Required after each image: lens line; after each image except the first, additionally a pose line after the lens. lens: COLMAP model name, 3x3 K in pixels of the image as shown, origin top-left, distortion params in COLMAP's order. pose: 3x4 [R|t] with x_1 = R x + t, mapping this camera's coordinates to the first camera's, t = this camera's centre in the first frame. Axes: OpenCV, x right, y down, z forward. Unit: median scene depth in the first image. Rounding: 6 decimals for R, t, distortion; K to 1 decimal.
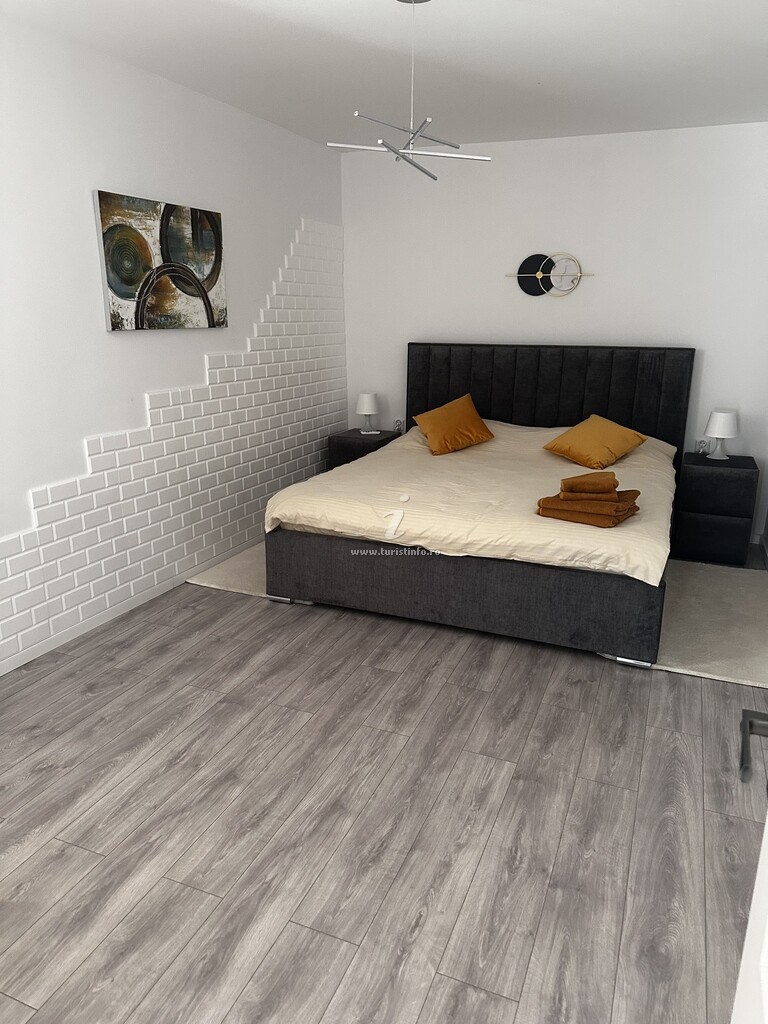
lens RADIAL K [[731.9, 0, 379.2], [0, 731.9, 510.4], [0, 0, 1]] dist [0.010964, -0.008975]
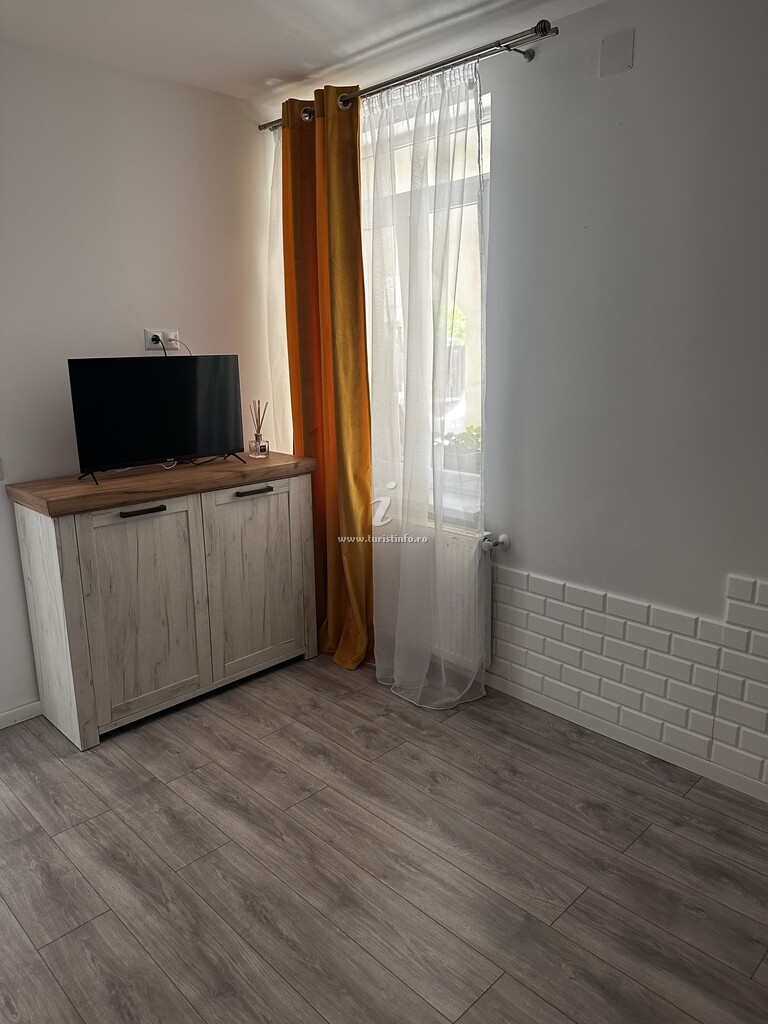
lens RADIAL K [[731.9, 0, 381.7], [0, 731.9, 509.9], [0, 0, 1]] dist [0.010964, -0.008975]
pose [[-0.389780, 0.209208, -0.896830, 0.486223], [-0.231620, 0.920277, 0.315344, -0.353762], [0.891304, 0.330639, -0.310249, 1.283879]]
